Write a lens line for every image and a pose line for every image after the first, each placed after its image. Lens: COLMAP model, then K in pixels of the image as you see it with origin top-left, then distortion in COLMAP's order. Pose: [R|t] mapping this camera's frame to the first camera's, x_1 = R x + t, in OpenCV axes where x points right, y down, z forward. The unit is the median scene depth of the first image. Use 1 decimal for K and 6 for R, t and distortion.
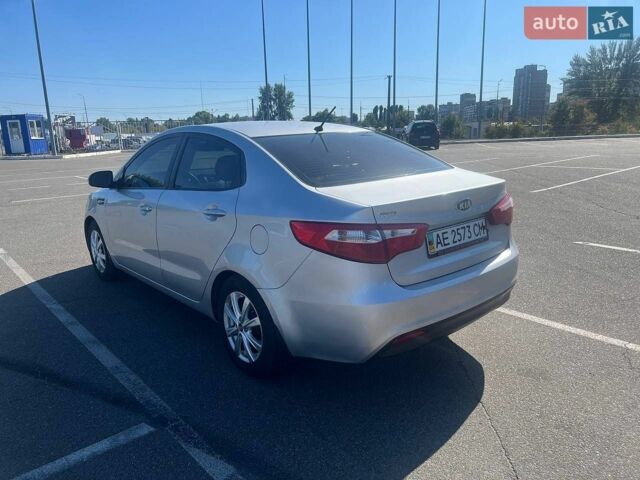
lens RADIAL K [[482.2, 0, 320.0], [0, 482.2, 240.0], [0, 0, 1]] dist [0.049734, -0.062545]
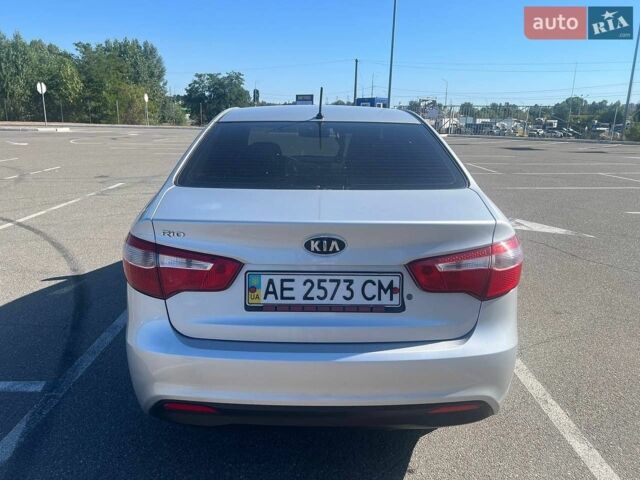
lens RADIAL K [[482.2, 0, 320.0], [0, 482.2, 240.0], [0, 0, 1]] dist [0.049734, -0.062545]
pose [[0.762320, 0.199469, -0.615695, 0.669479], [-0.181931, 0.979006, 0.091914, -0.134066], [0.621103, 0.041946, 0.782605, 0.496743]]
